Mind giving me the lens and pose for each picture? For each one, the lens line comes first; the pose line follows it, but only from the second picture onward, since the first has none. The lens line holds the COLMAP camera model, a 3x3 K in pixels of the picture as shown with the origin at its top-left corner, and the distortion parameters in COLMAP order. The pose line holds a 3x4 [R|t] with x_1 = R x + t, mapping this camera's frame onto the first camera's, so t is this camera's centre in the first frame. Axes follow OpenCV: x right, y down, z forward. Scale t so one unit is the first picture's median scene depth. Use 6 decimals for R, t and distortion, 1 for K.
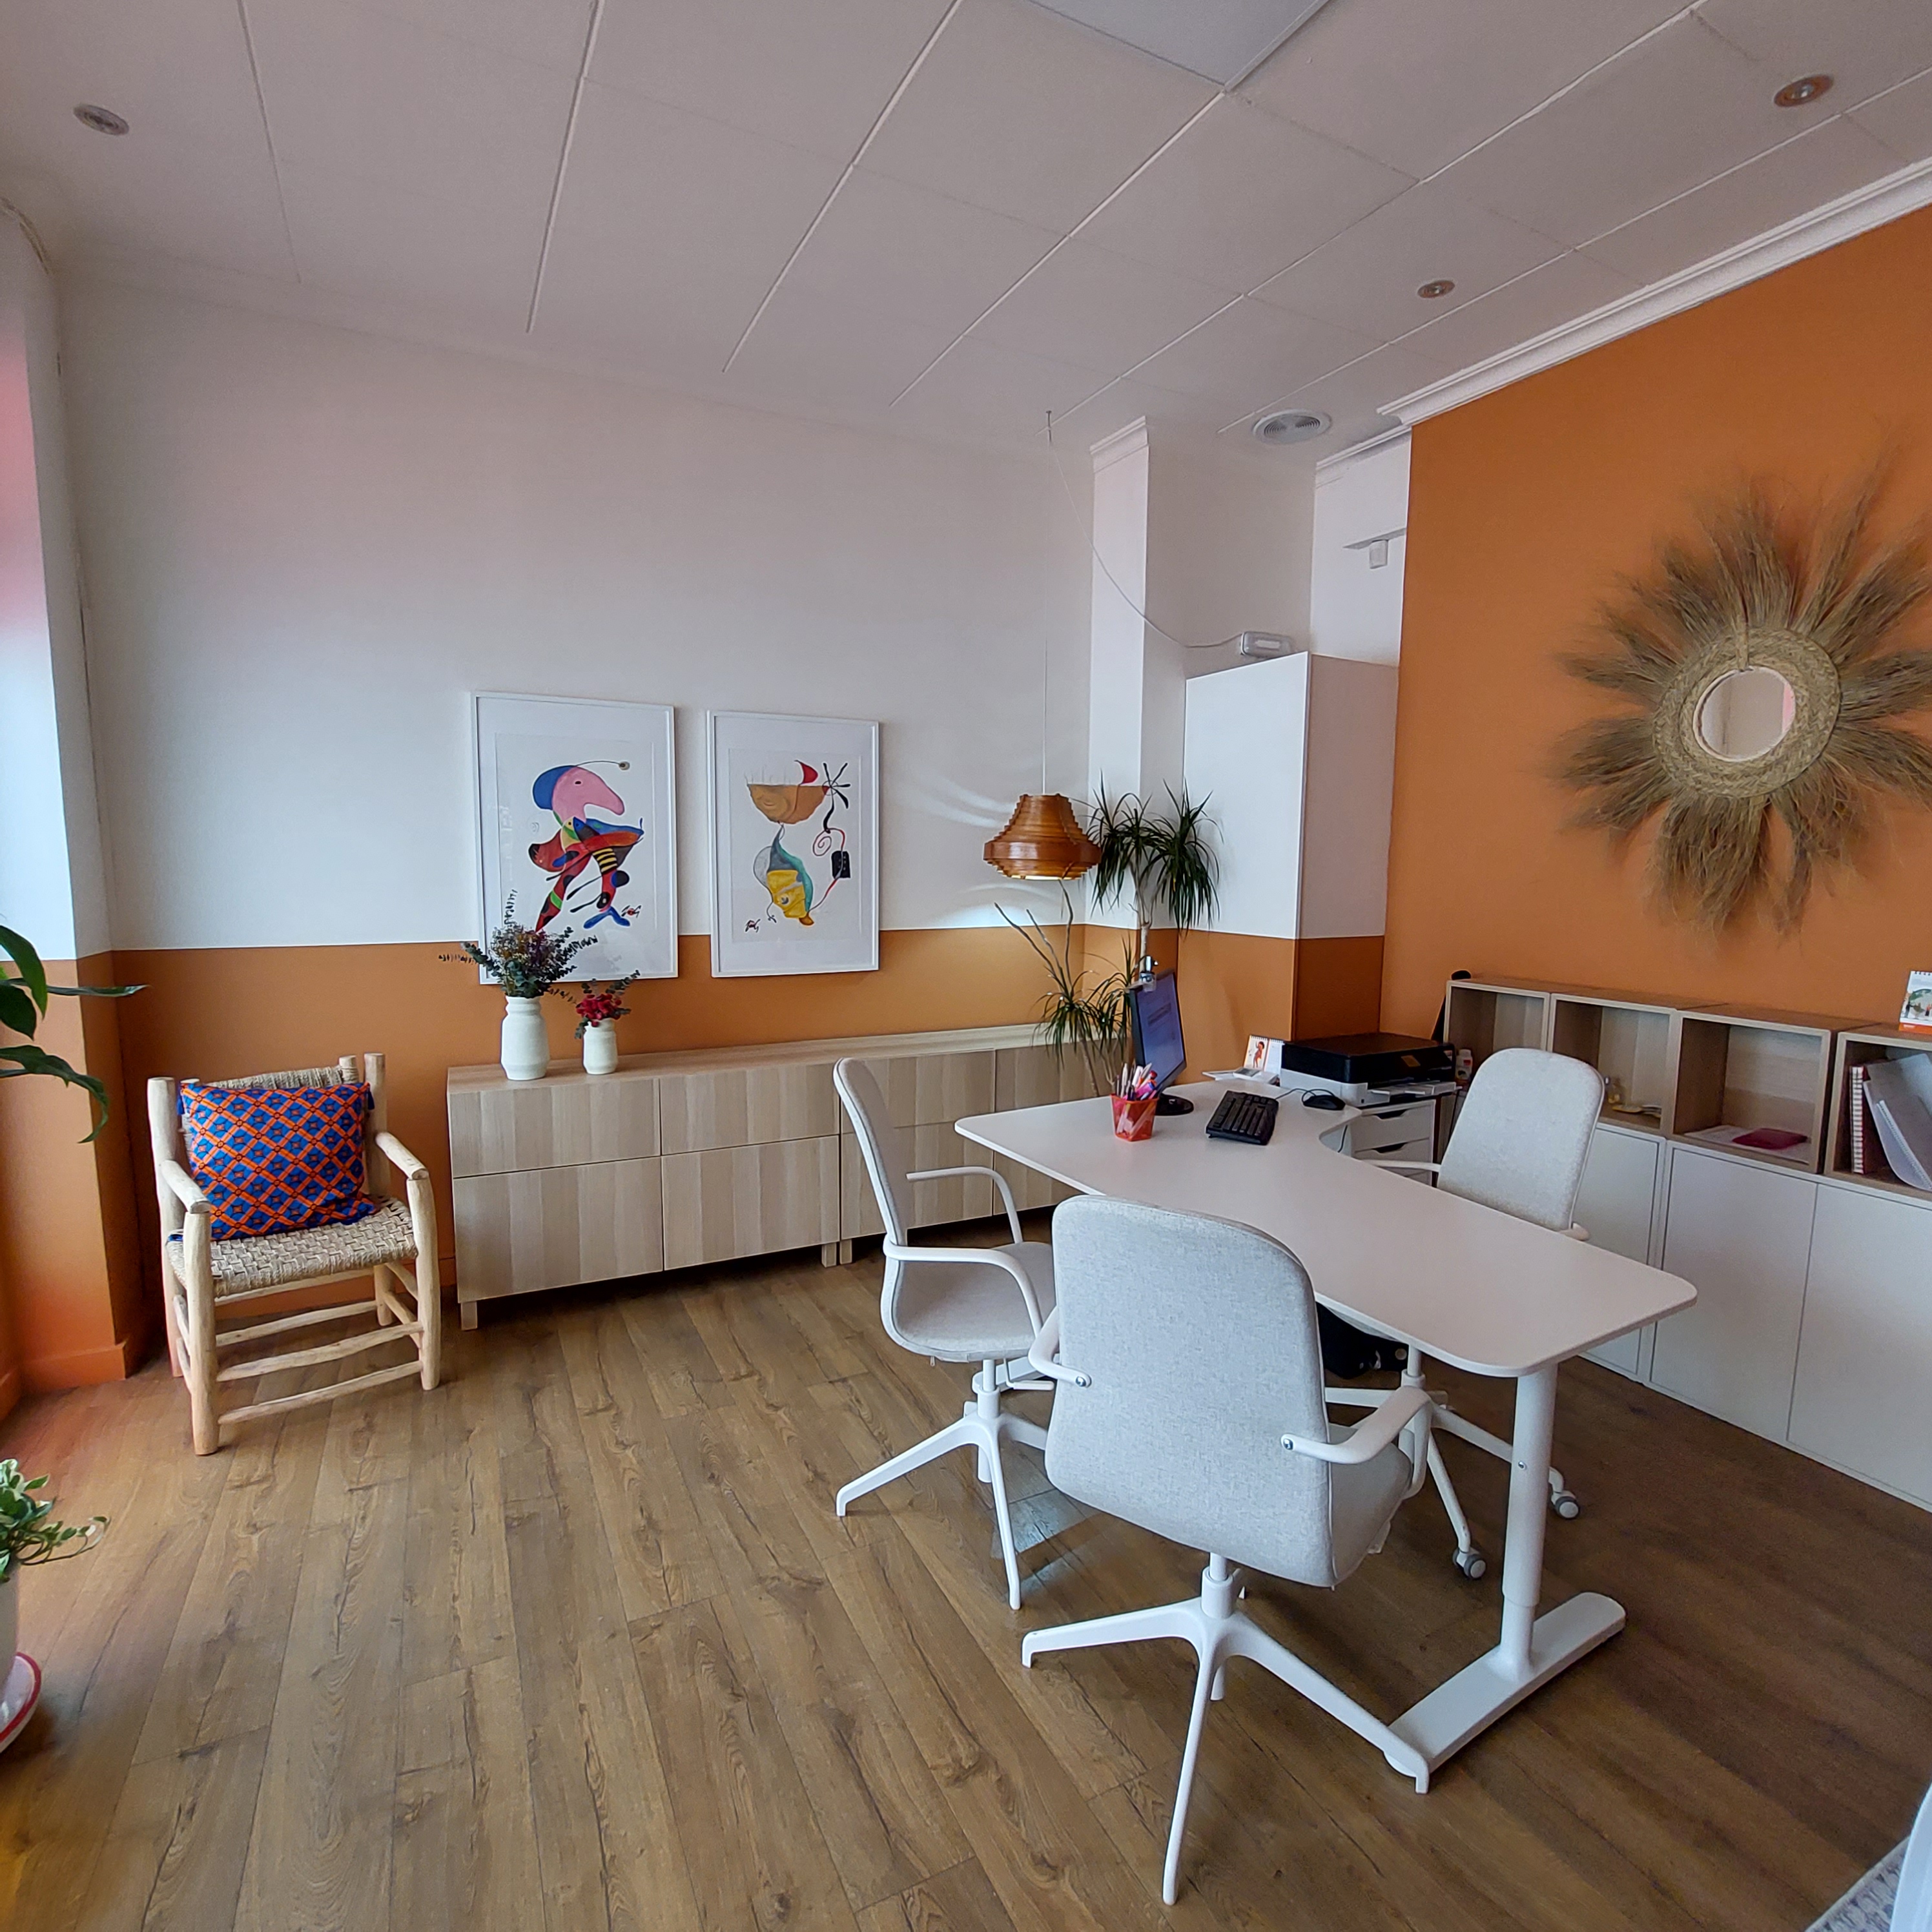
lens RADIAL K [[1029.0, 0, 965.8], [0, 1029.0, 974.6], [0, 0, 1]] dist [0.000744, -0.012723]
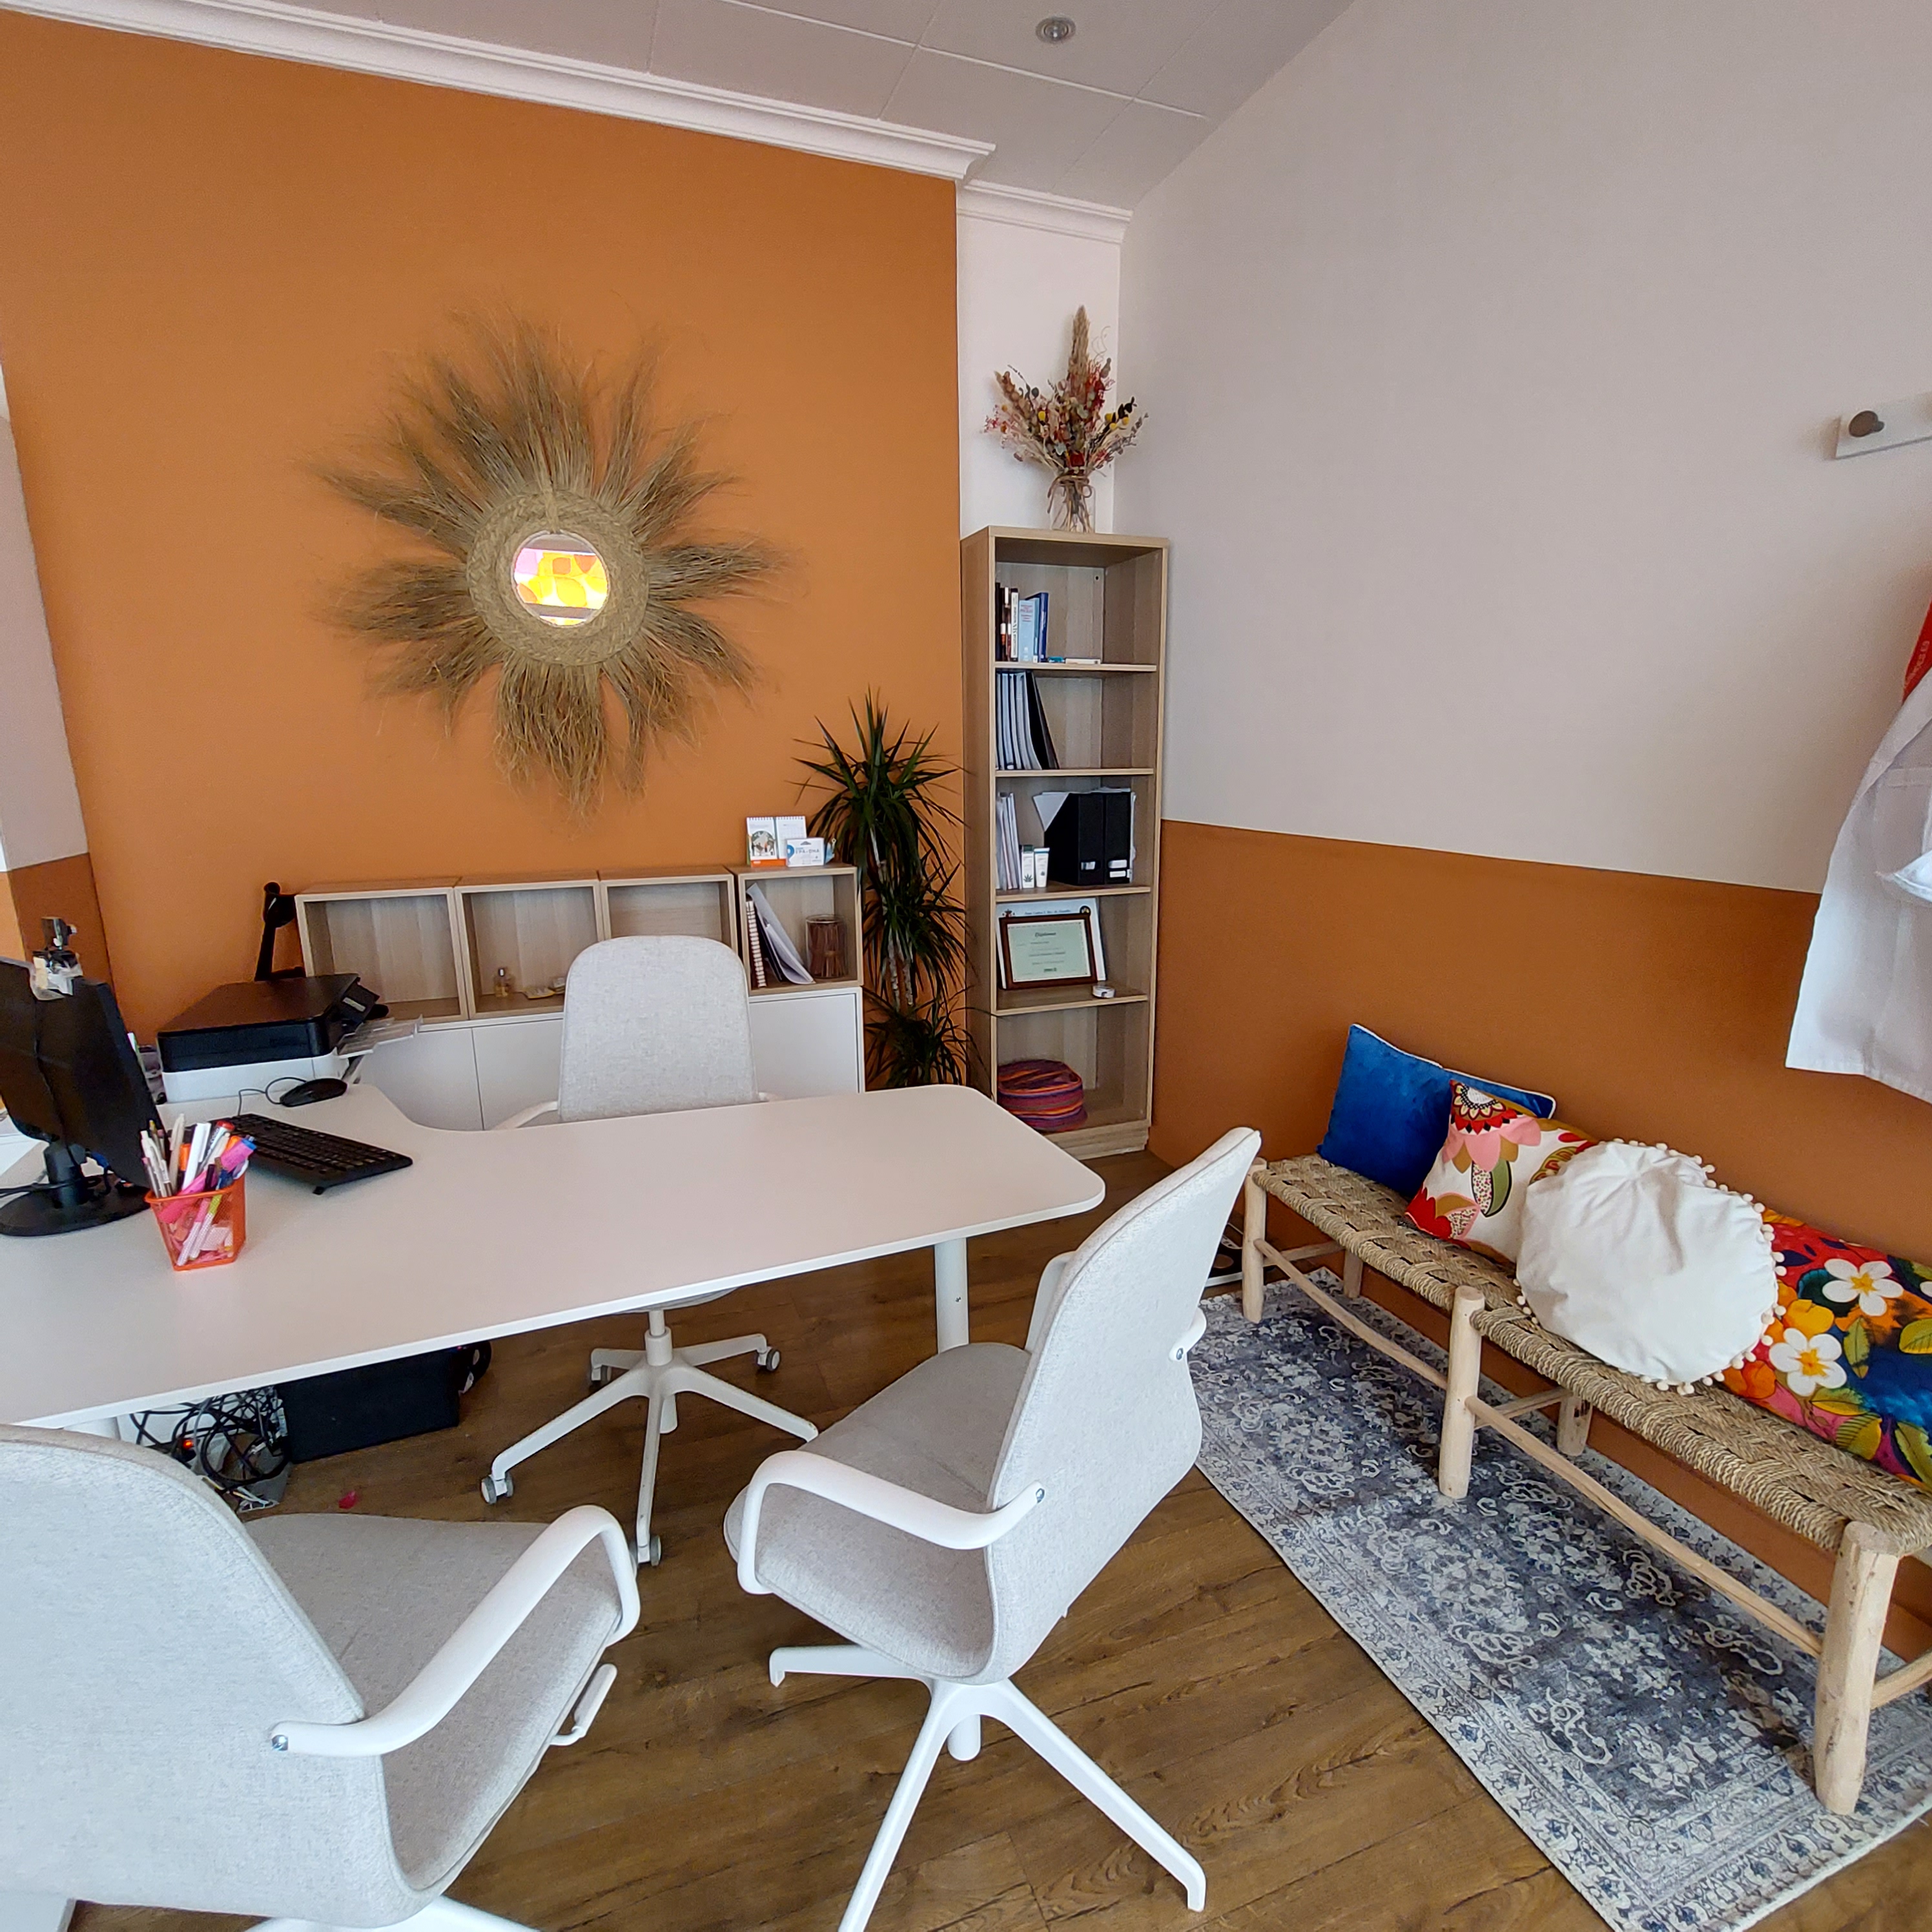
lens RADIAL K [[1029.0, 0, 965.8], [0, 1029.0, 974.6], [0, 0, 1]] dist [0.000744, -0.012723]
pose [[0.110827, -0.221125, 0.968928, -0.248996], [0.123476, 0.970444, 0.207348, -0.038363], [-0.986139, 0.096660, 0.134855, 0.502686]]
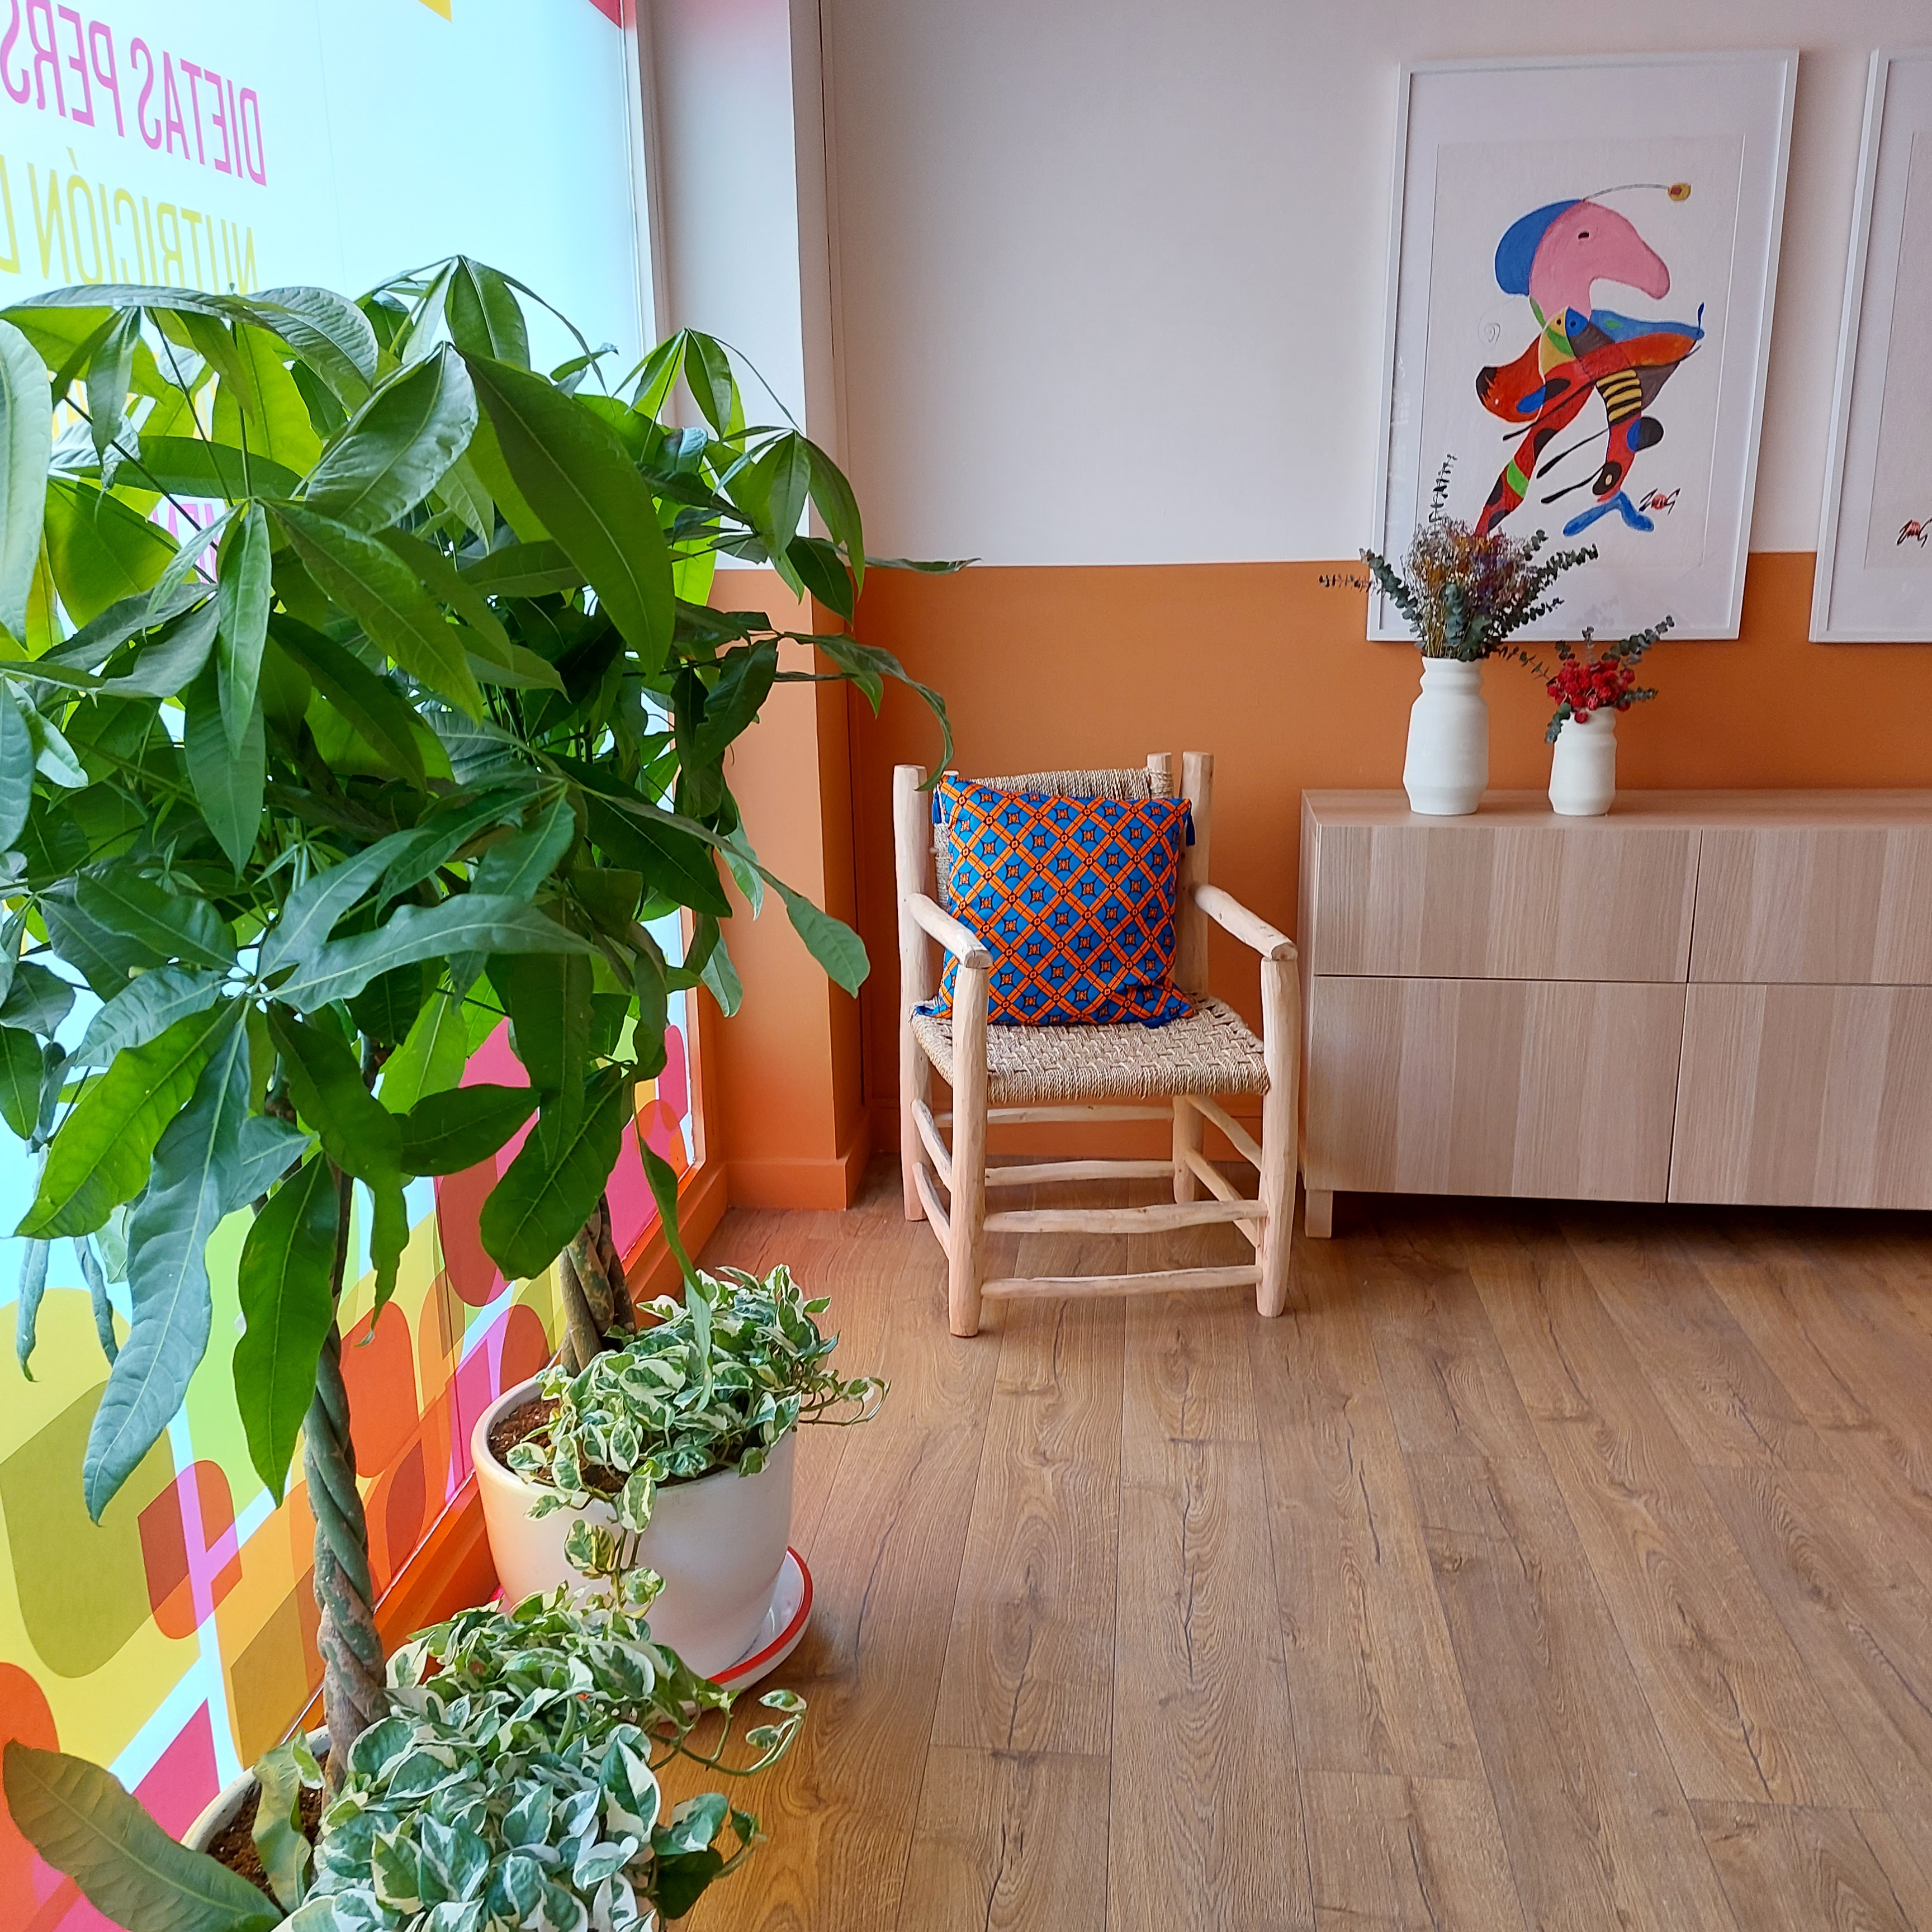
lens RADIAL K [[1862.3, 0, 946.5], [0, 1862.3, 1006.5], [0, 0, 1]] dist [0.132391, -0.224043]
pose [[0.840129, 0.120939, -0.528732, -0.123711], [-0.040226, 0.986033, 0.161622, 0.058118], [0.540894, -0.114514, 0.833259, 0.015724]]
